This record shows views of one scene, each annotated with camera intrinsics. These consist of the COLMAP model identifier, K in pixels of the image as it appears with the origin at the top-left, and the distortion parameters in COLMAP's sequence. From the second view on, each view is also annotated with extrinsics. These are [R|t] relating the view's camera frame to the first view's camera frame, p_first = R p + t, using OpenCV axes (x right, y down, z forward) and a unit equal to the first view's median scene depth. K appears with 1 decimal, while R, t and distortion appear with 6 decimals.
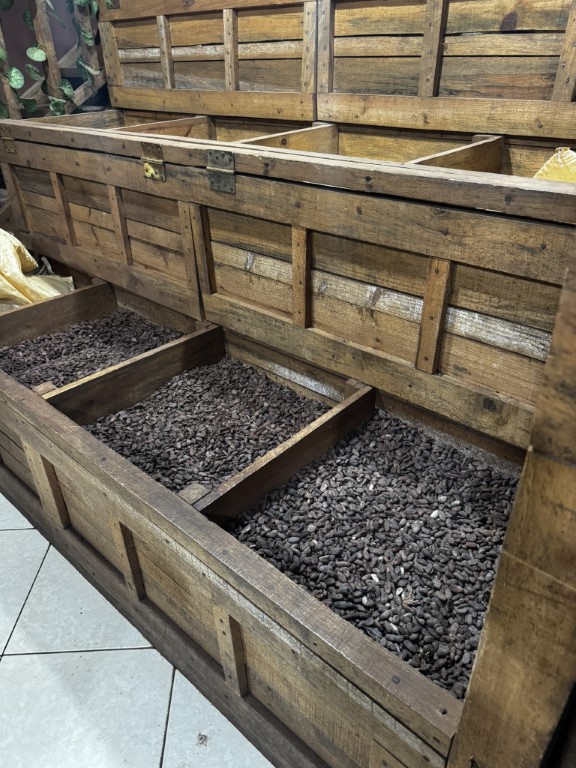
lens RADIAL K [[549.1, 0, 288.0], [0, 549.1, 384.0], [0, 0, 1]] dist [0.116092, -0.158760]
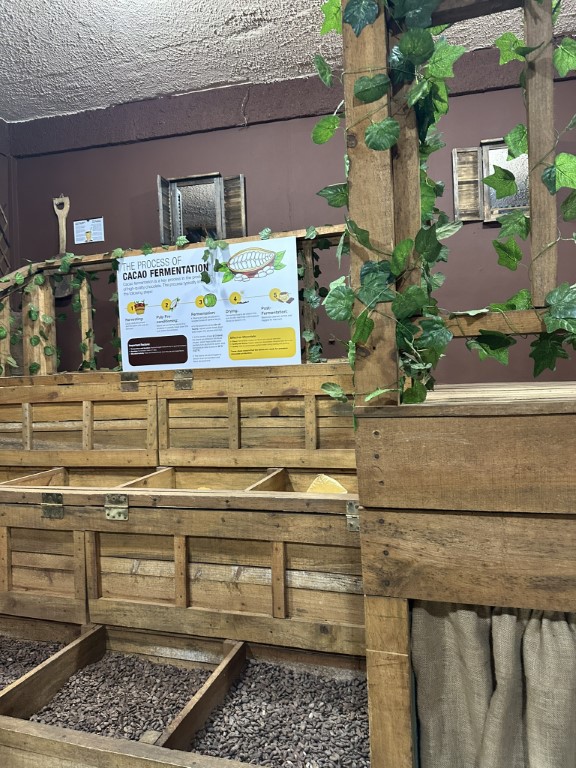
lens RADIAL K [[547.0, 0, 288.0], [0, 547.0, 384.0], [0, 0, 1]] dist [0.022190, -0.073294]
pose [[0.908061, -0.021593, 0.418281, -0.296216], [0.233847, 0.854658, -0.463547, 0.112689], [-0.347478, 0.518743, 0.781131, -0.436496]]
